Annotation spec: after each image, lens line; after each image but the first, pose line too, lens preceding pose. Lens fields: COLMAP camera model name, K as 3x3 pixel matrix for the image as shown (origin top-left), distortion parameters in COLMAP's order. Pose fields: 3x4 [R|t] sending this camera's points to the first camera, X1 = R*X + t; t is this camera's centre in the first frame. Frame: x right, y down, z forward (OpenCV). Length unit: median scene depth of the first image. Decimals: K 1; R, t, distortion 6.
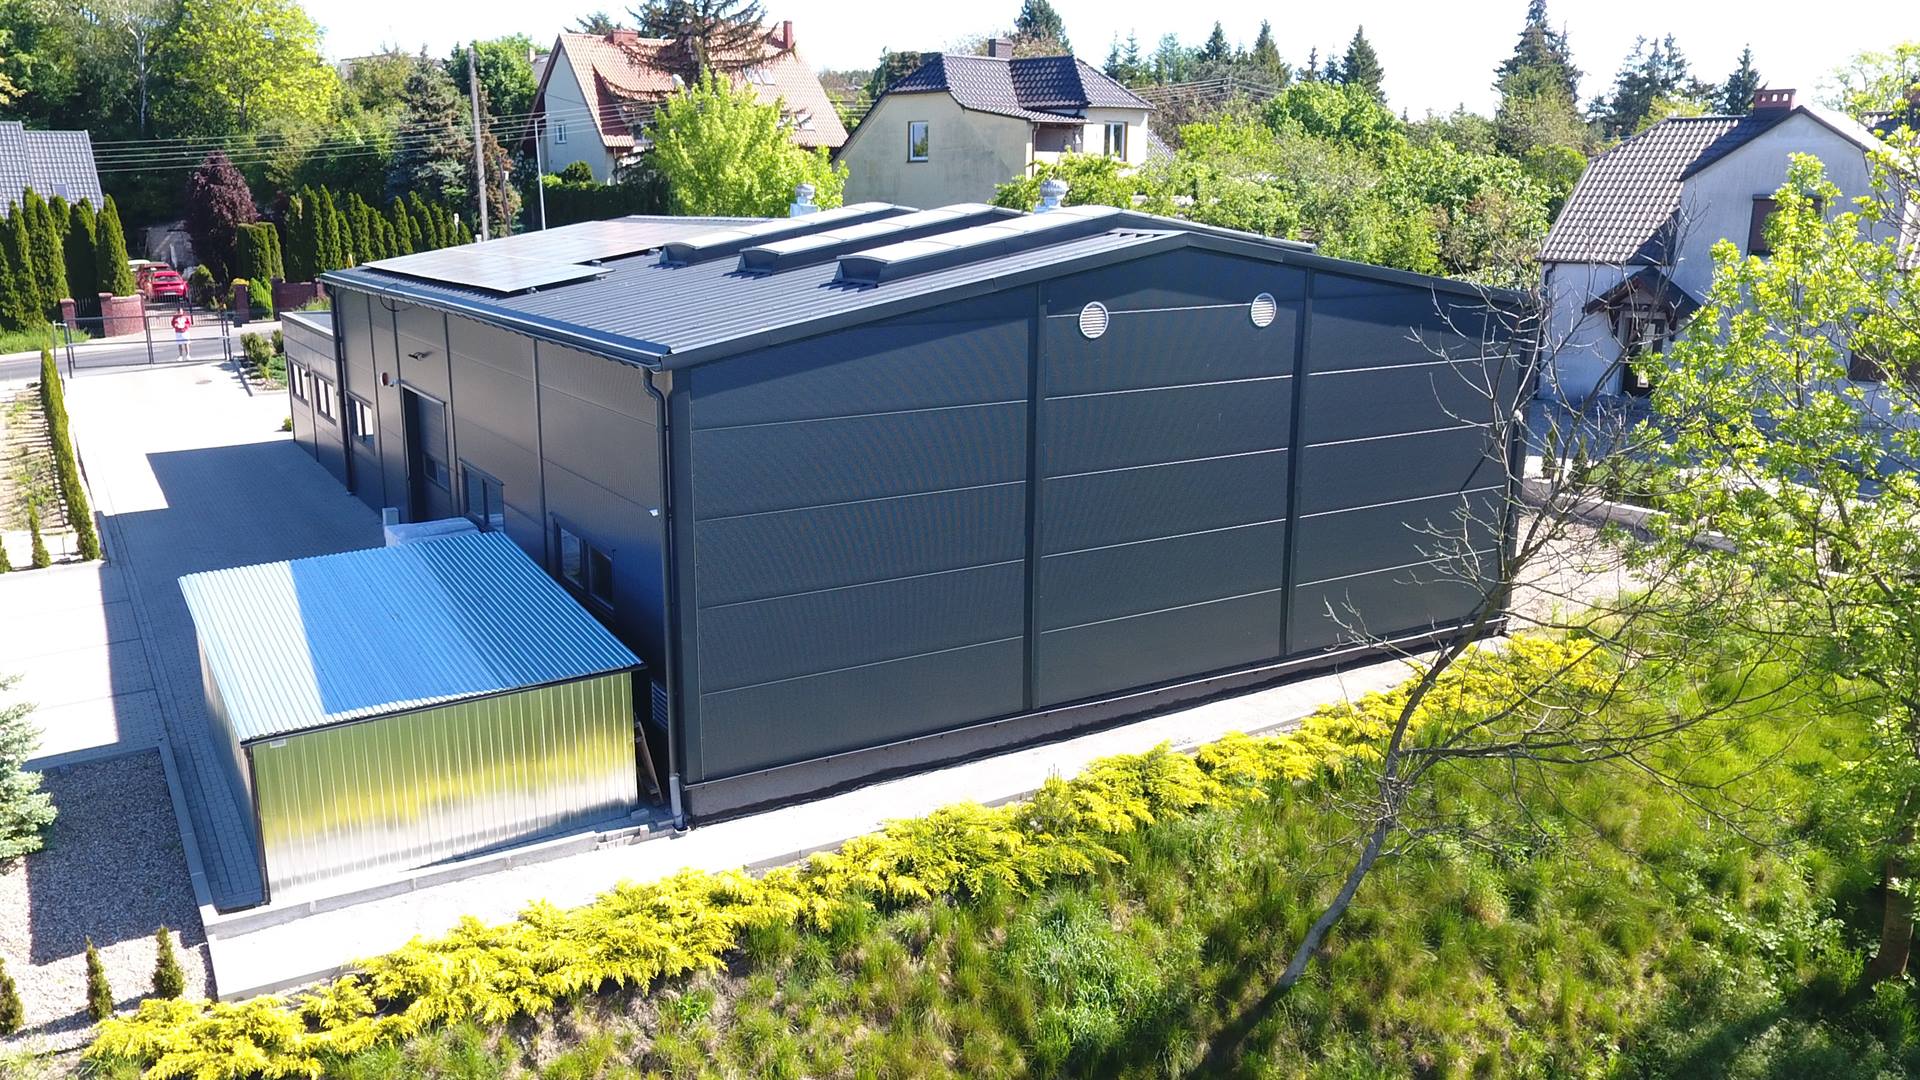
lens RADIAL K [[1553.9, 0, 958.4], [0, 1553.9, 538.8], [0, 0, 1]] dist [-0.008485, -0.005658]
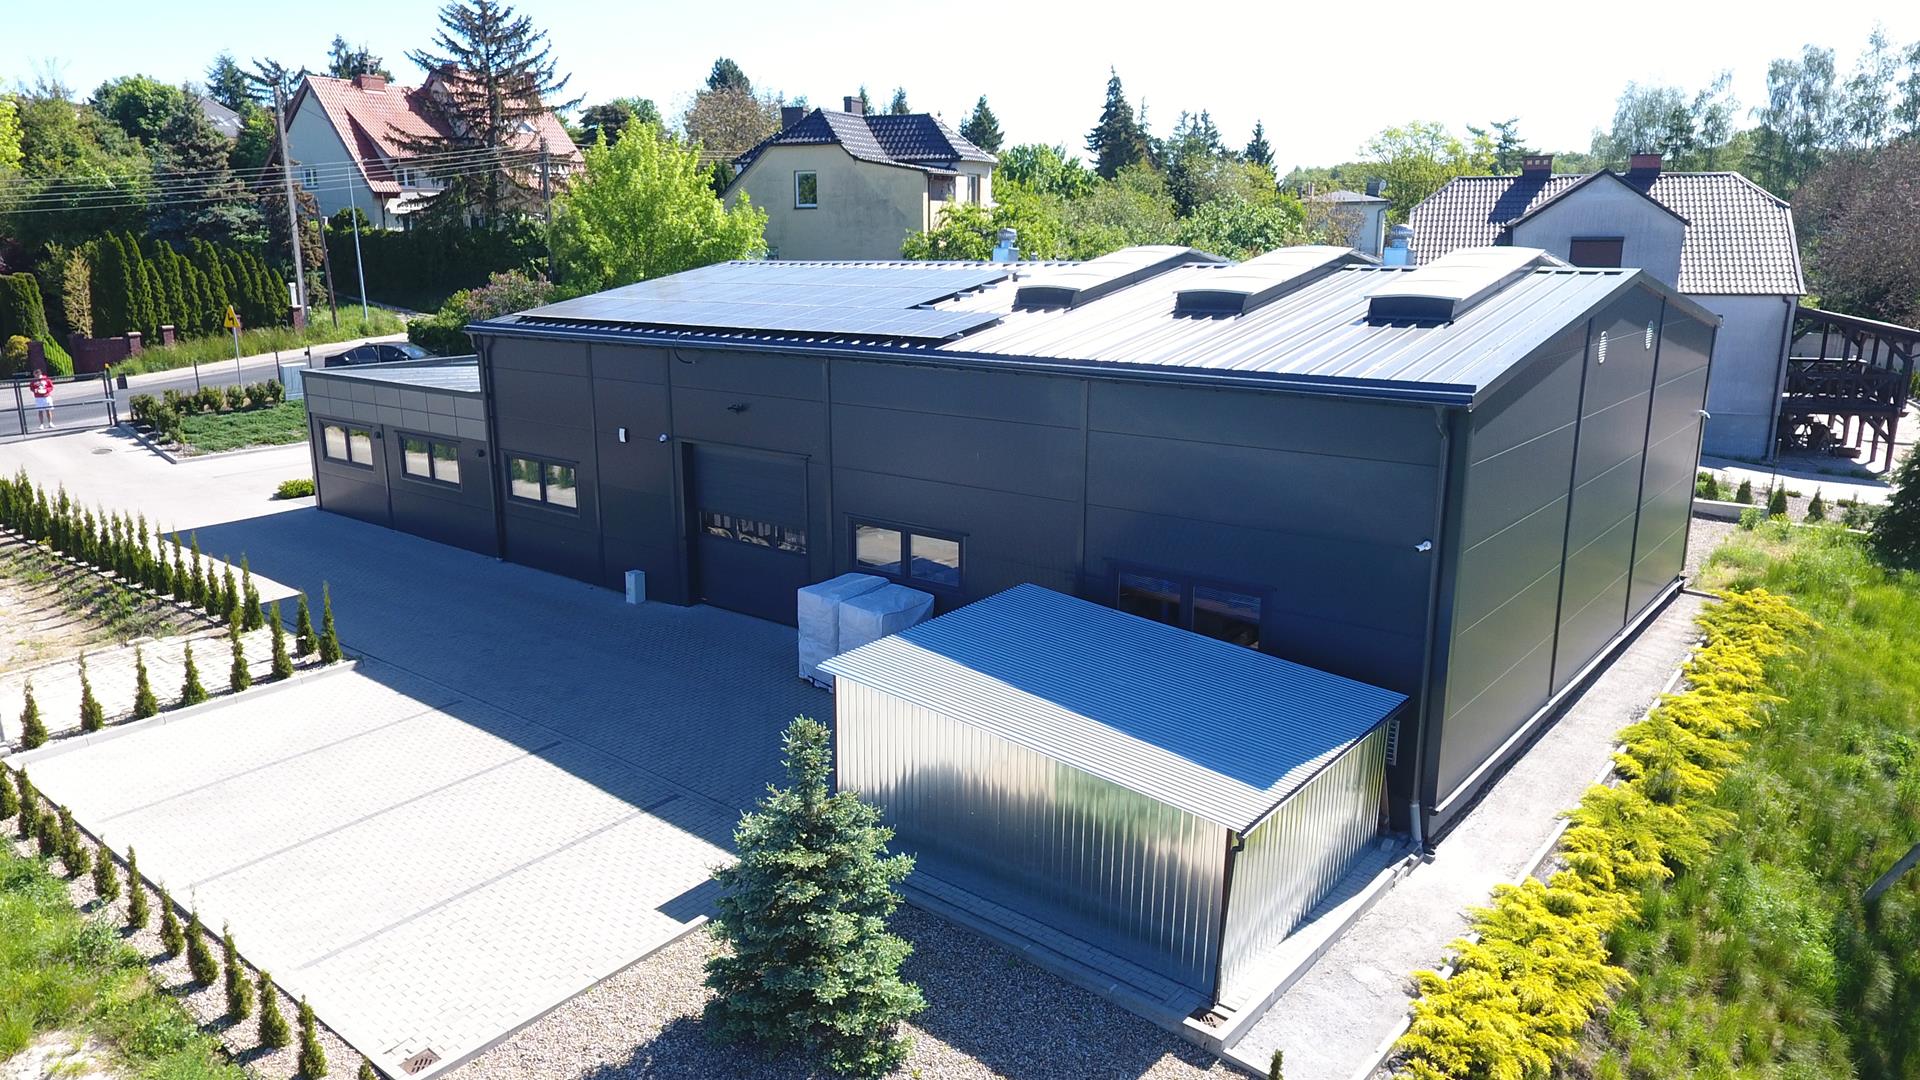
lens RADIAL K [[1345.5, 0, 960.1], [0, 1345.5, 538.4], [0, 0, 1]] dist [-0.001246, -0.006091]
pose [[0.933222, -0.080536, 0.350159, -0.243159], [0.080567, 0.996644, 0.014504, -0.018606], [-0.350151, 0.014675, 0.936578, 0.085809]]
